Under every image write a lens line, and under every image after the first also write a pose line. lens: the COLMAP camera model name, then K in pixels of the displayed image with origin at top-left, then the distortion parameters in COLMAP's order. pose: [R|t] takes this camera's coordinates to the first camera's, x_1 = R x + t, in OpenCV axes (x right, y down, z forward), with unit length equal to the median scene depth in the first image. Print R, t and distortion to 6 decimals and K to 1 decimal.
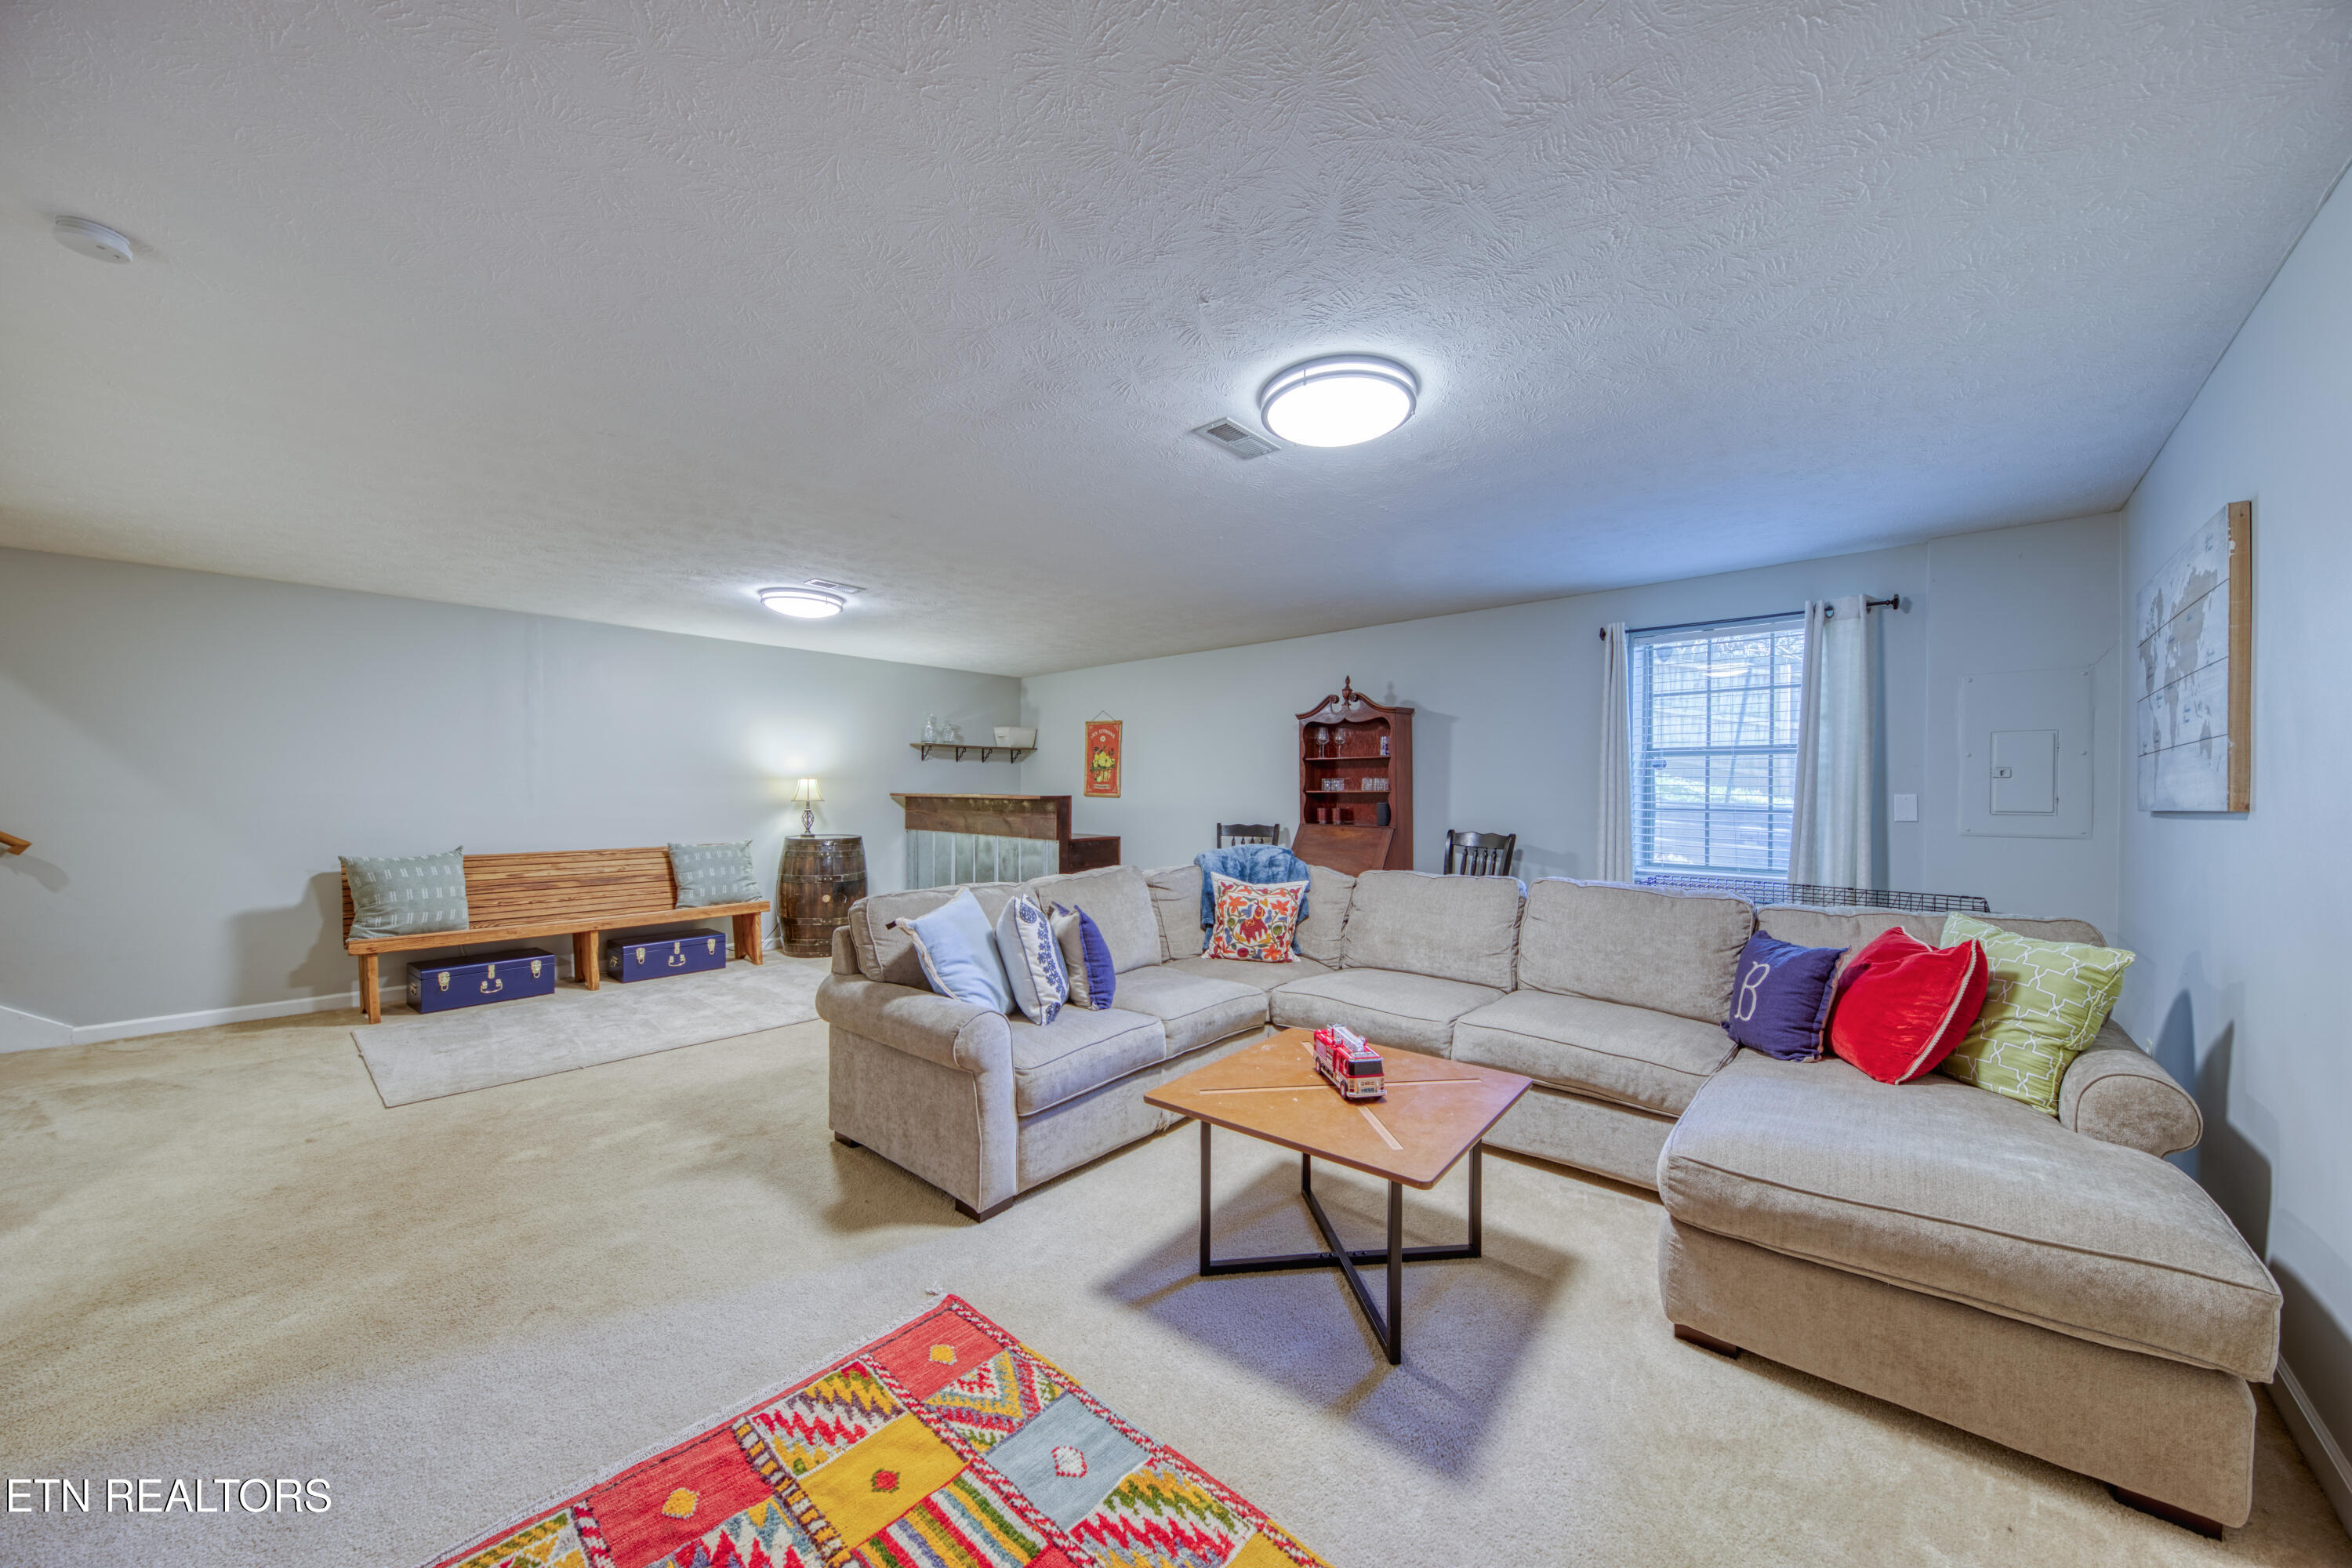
lens RADIAL K [[813.1, 0, 1175.6], [0, 813.1, 786.2], [0, 0, 1]] dist [0.018739, -0.004134]
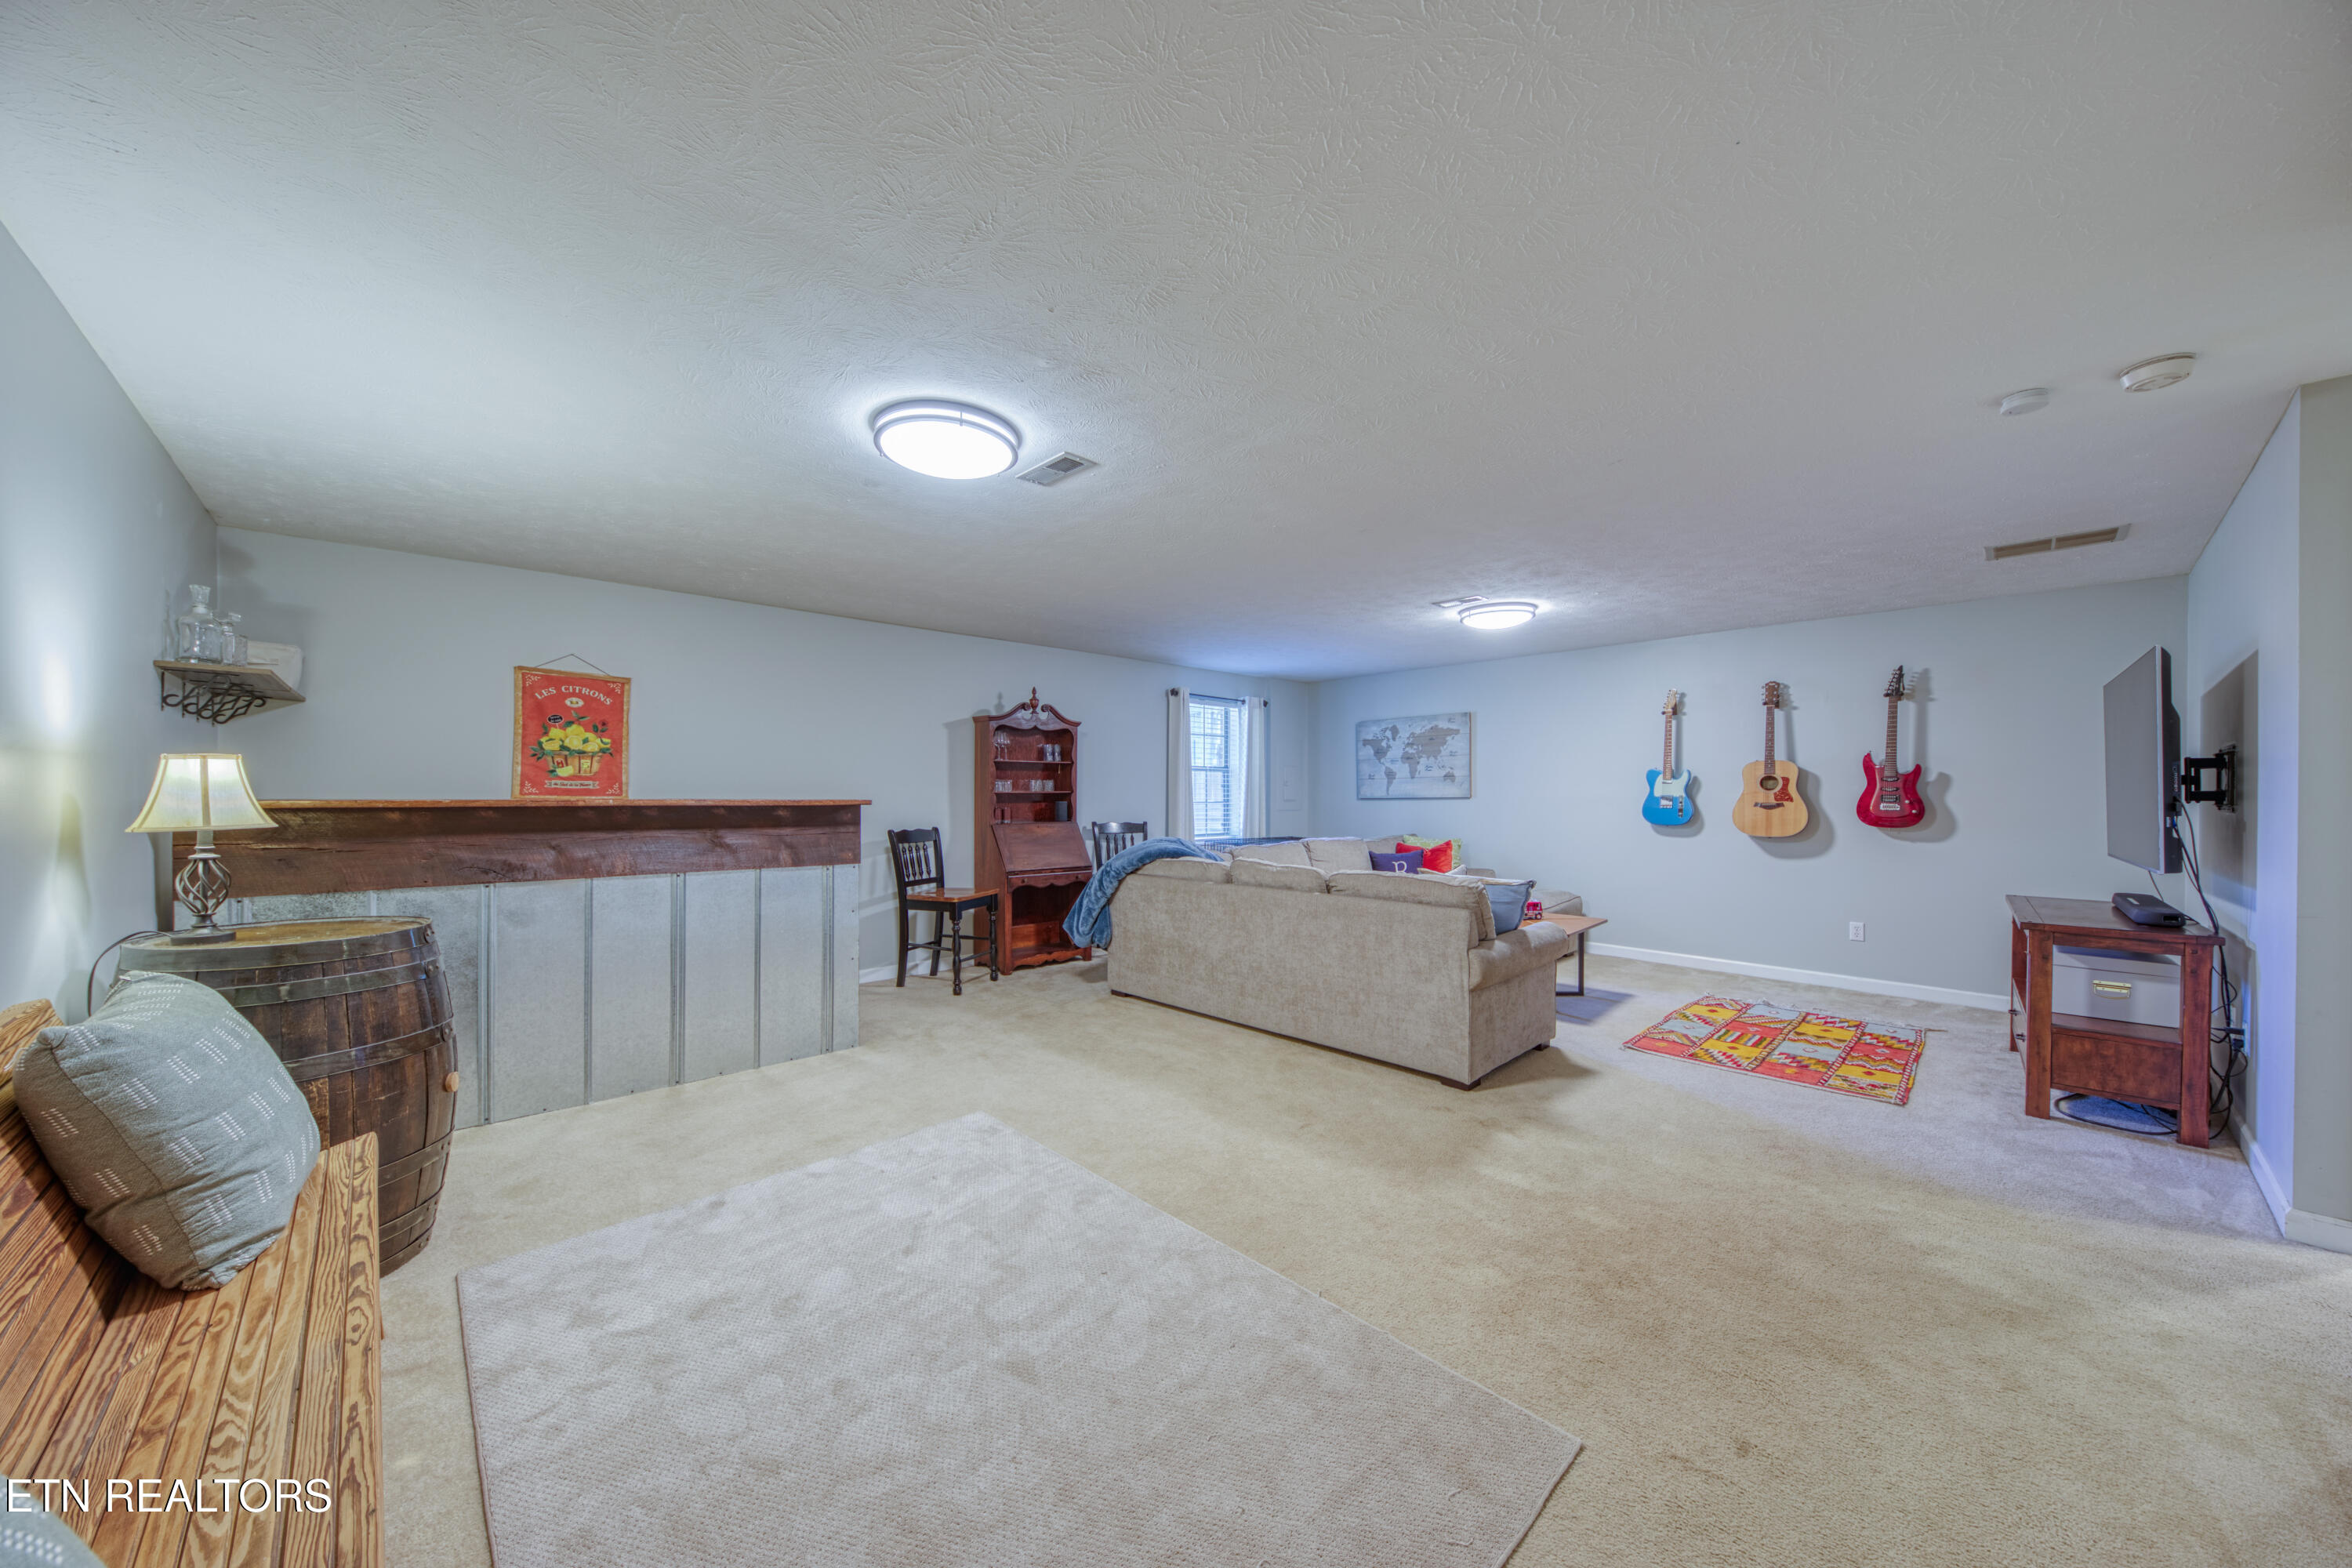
lens RADIAL K [[813.1, 0, 1177.4], [0, 813.1, 794.8], [0, 0, 1]] dist [0.018739, -0.004134]
pose [[0.077610, -0.005349, 0.996969, -0.884137], [-0.003654, 0.999977, 0.005650, 0.003546], [-0.996977, -0.004082, 0.077589, 0.730456]]
